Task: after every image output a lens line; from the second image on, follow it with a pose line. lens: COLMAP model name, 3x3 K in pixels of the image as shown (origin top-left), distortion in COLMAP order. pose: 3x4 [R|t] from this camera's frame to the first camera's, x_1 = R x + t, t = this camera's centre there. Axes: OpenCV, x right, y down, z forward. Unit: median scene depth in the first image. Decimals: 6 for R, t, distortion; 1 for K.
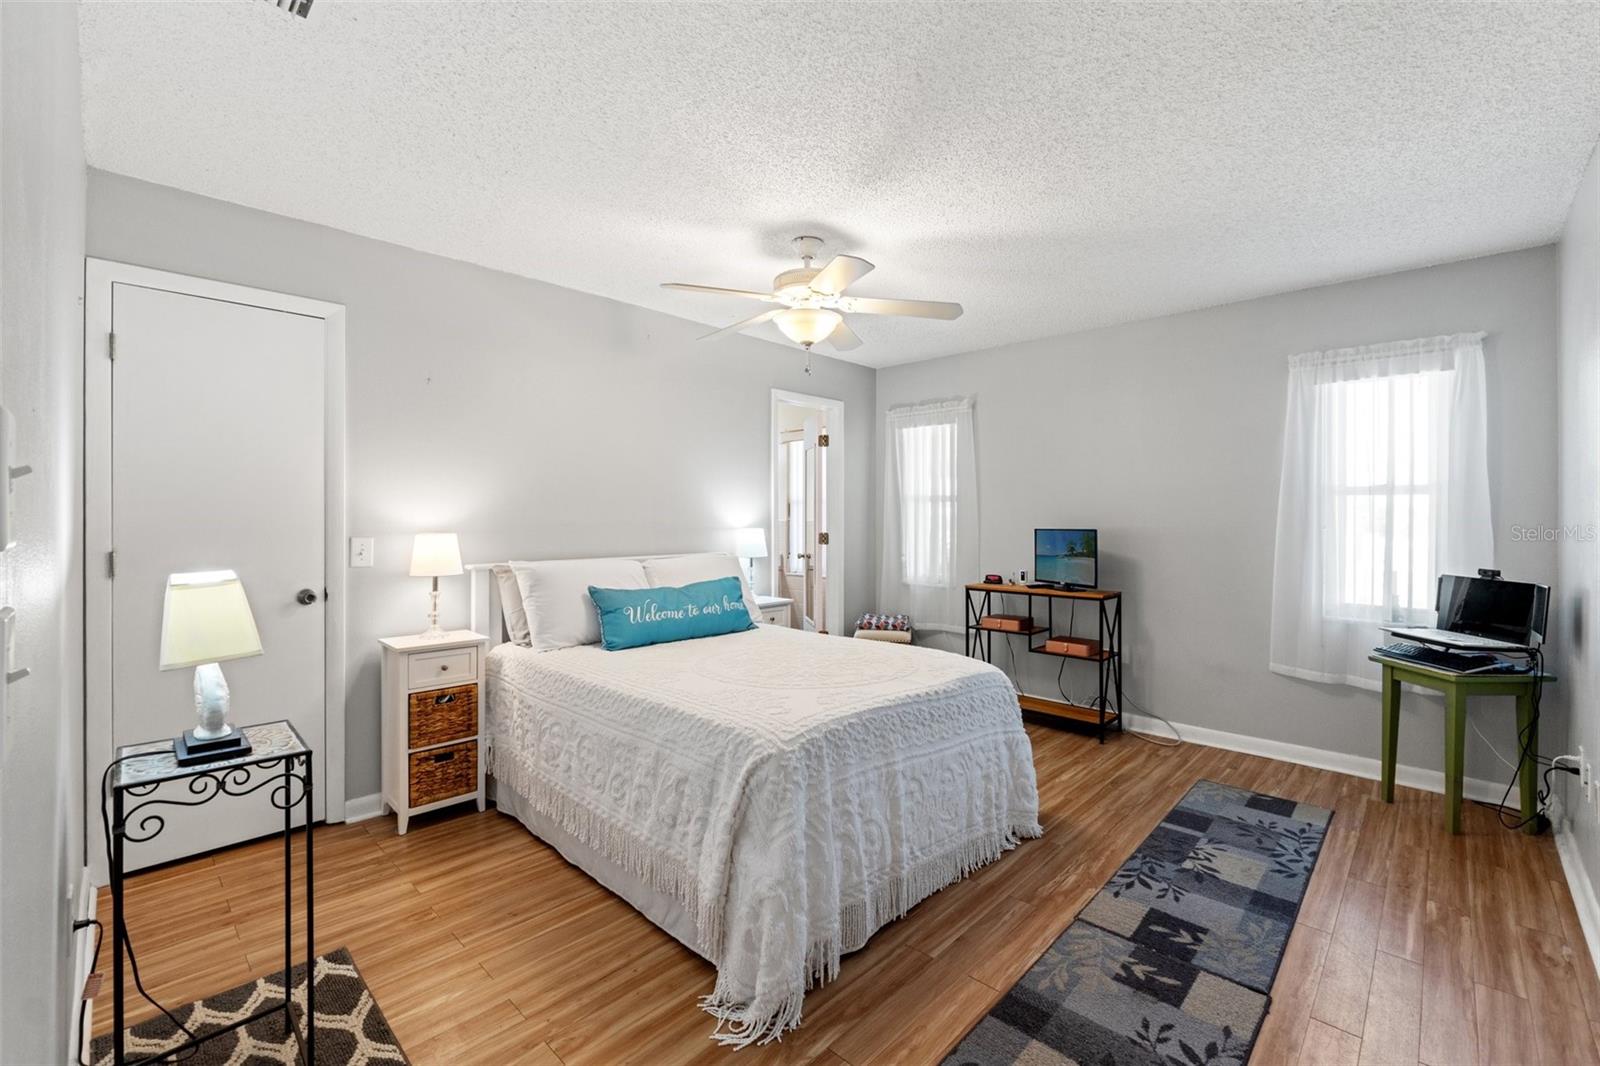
lens RADIAL K [[678.7, 0, 791.5], [0, 678.7, 523.2], [0, 0, 1]] dist [-0.008141, 0.000187]
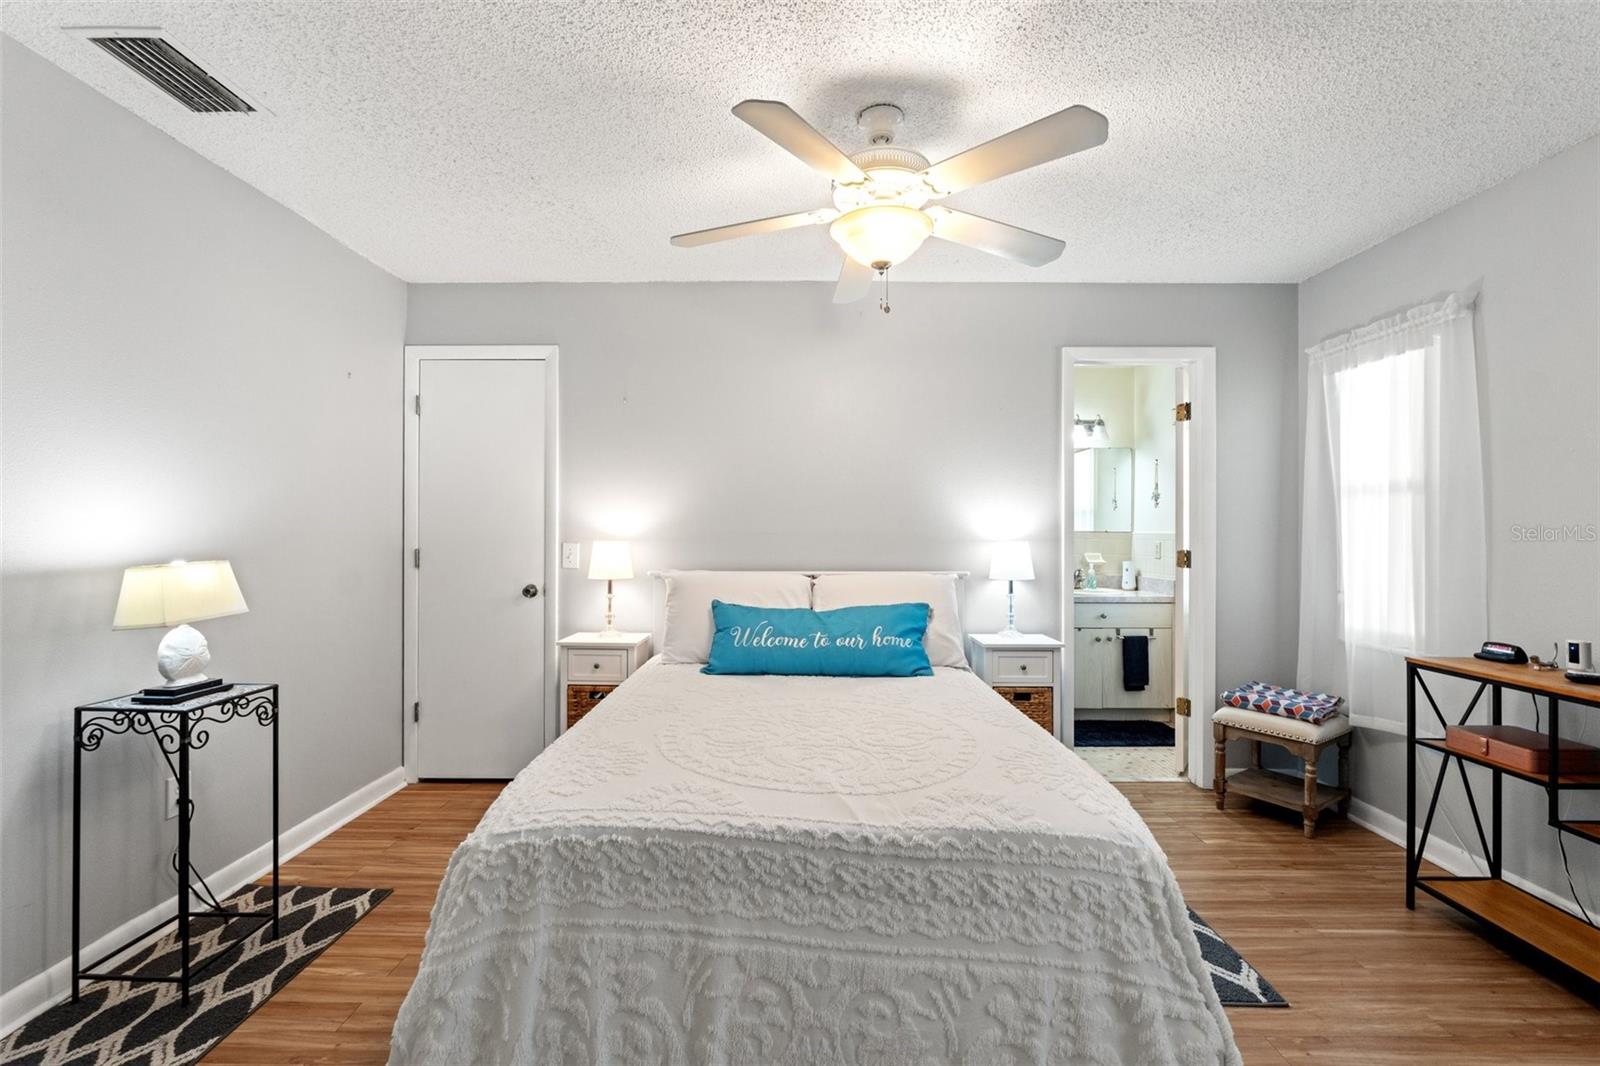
lens RADIAL K [[674.0, 0, 797.3], [0, 674.0, 528.6], [0, 0, 1]] dist [-0.007446, -0.000263]
pose [[0.690288, -0.002794, -0.723529, 0.473888], [-0.008218, 0.999898, -0.011702, 0.007282], [0.723488, 0.014024, 0.690195, 0.494624]]
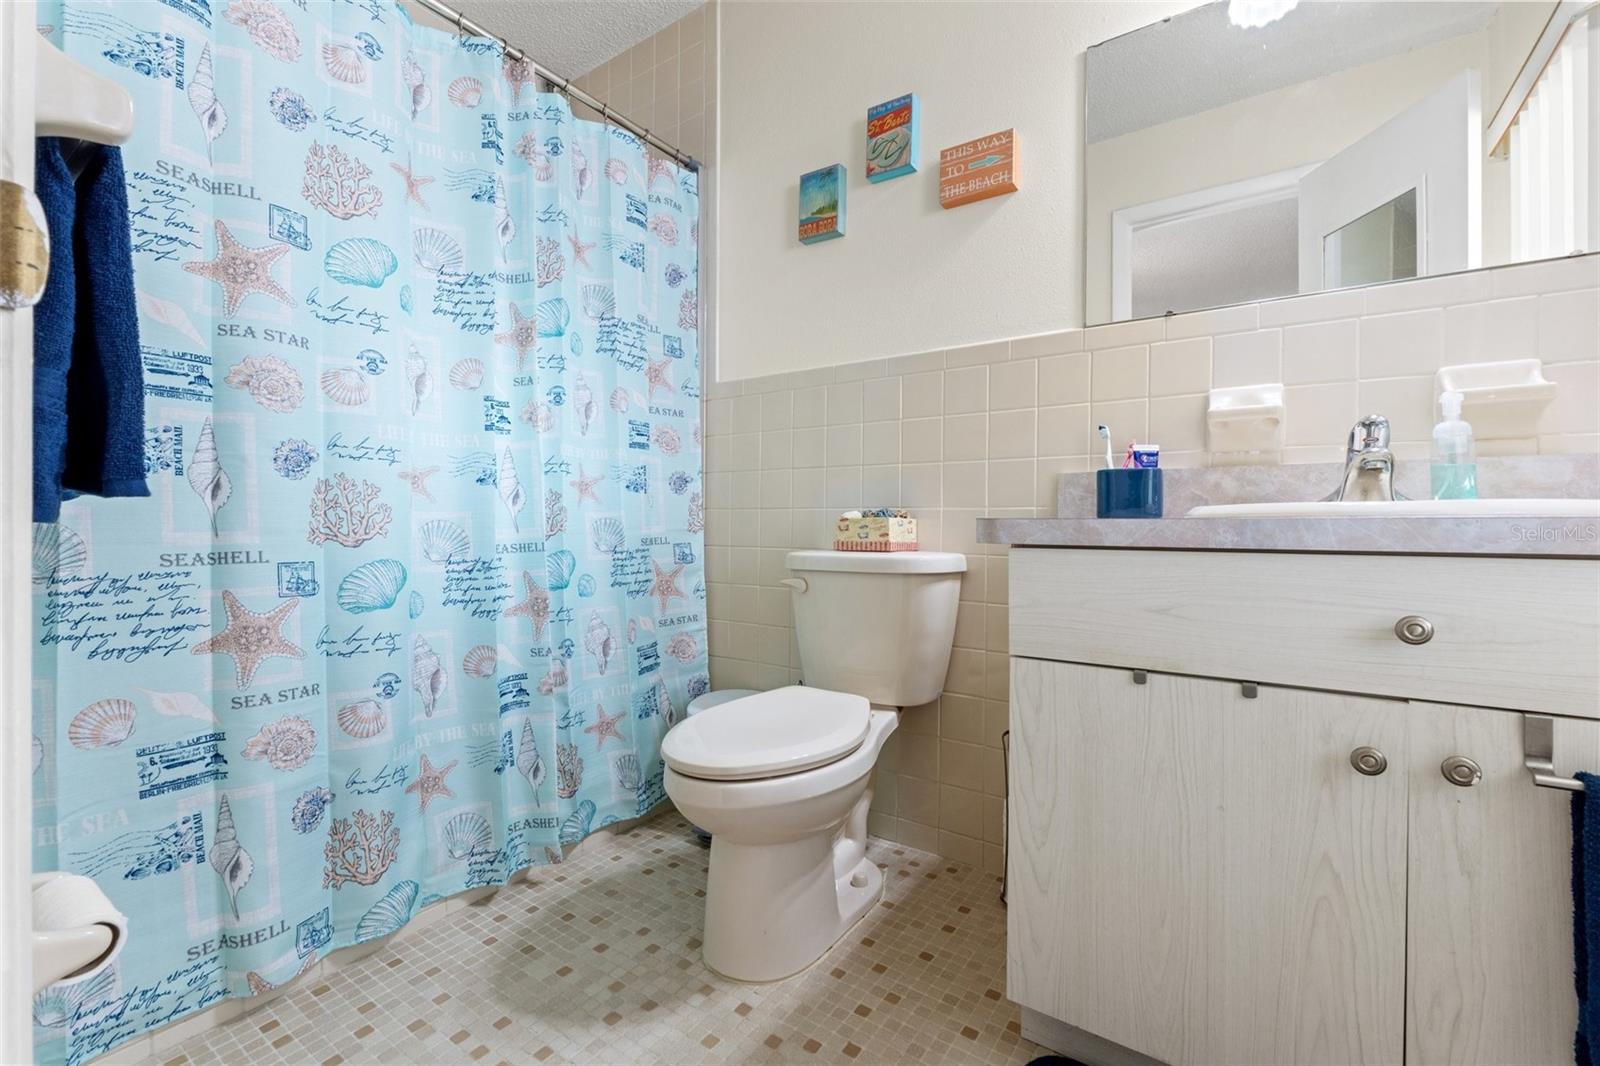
lens RADIAL K [[678.7, 0, 791.5], [0, 678.7, 523.2], [0, 0, 1]] dist [-0.008141, 0.000187]
pose [[0.165292, -0.001033, -0.986244, 0.069728], [-0.014976, 0.999882, -0.003558, 0.143735], [0.986131, 0.015358, 0.165257, 1.763089]]
